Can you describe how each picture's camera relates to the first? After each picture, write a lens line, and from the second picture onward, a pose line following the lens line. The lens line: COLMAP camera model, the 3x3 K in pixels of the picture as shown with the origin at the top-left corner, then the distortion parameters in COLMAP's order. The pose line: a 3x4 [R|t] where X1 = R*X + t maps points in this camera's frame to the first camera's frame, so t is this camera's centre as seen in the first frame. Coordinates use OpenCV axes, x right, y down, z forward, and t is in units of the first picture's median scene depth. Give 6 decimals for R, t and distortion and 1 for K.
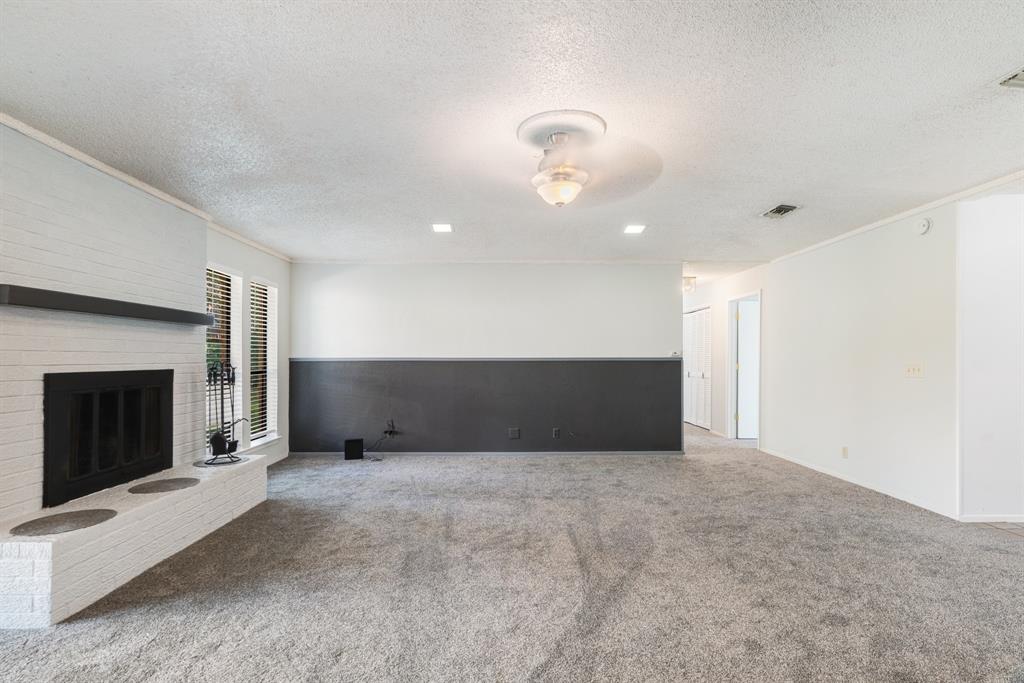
lens RADIAL K [[469.5, 0, 511.3], [0, 469.5, 361.3], [0, 0, 1]] dist [0.000067, 0.000119]
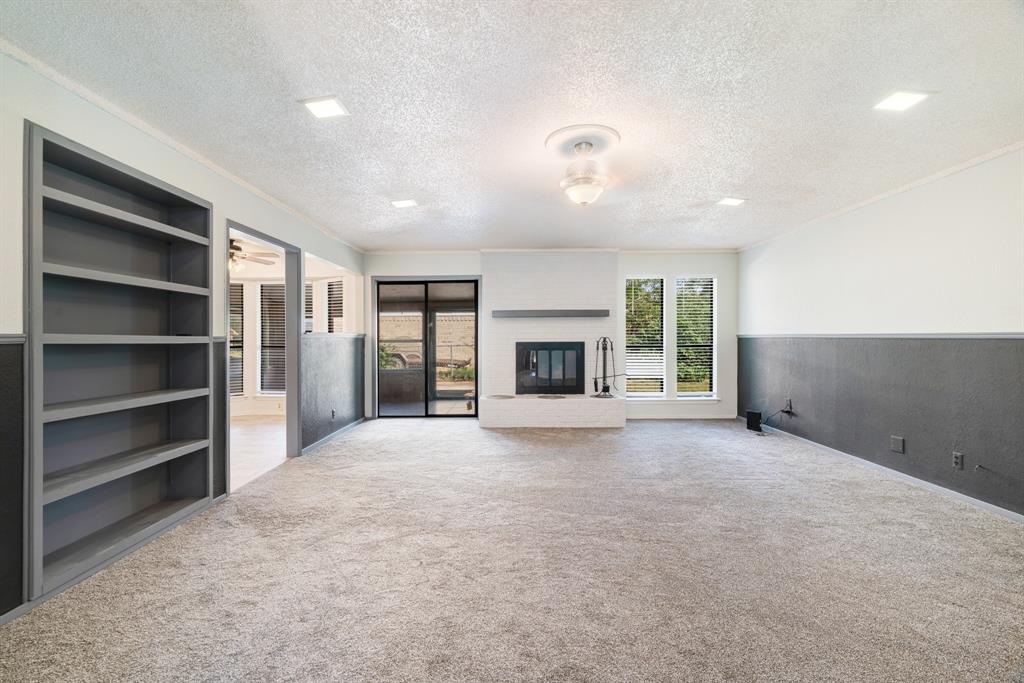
lens RADIAL K [[467.9, 0, 512.0], [0, 467.9, 341.5], [0, 0, 1]] dist [0.000256, 0.000340]
pose [[-0.001087, 0.017102, -0.999853, 1.006435], [-0.002528, 0.999851, 0.017105, -0.012485], [0.999996, 0.002546, -0.001044, 0.628084]]
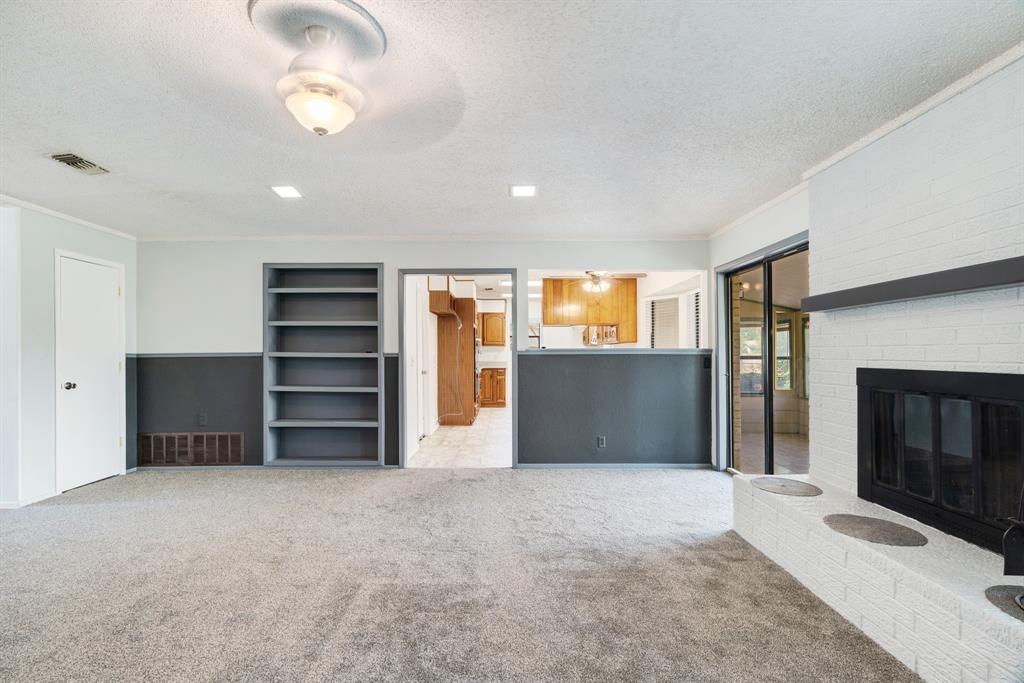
lens RADIAL K [[467.9, 0, 512.0], [0, 467.9, 341.5], [0, 0, 1]] dist [0.000256, 0.000340]
pose [[-0.999965, 0.008396, -0.000512, -0.140383], [0.008403, 0.999844, -0.015510, -0.014527], [0.000382, -0.015514, -0.999880, 1.307600]]
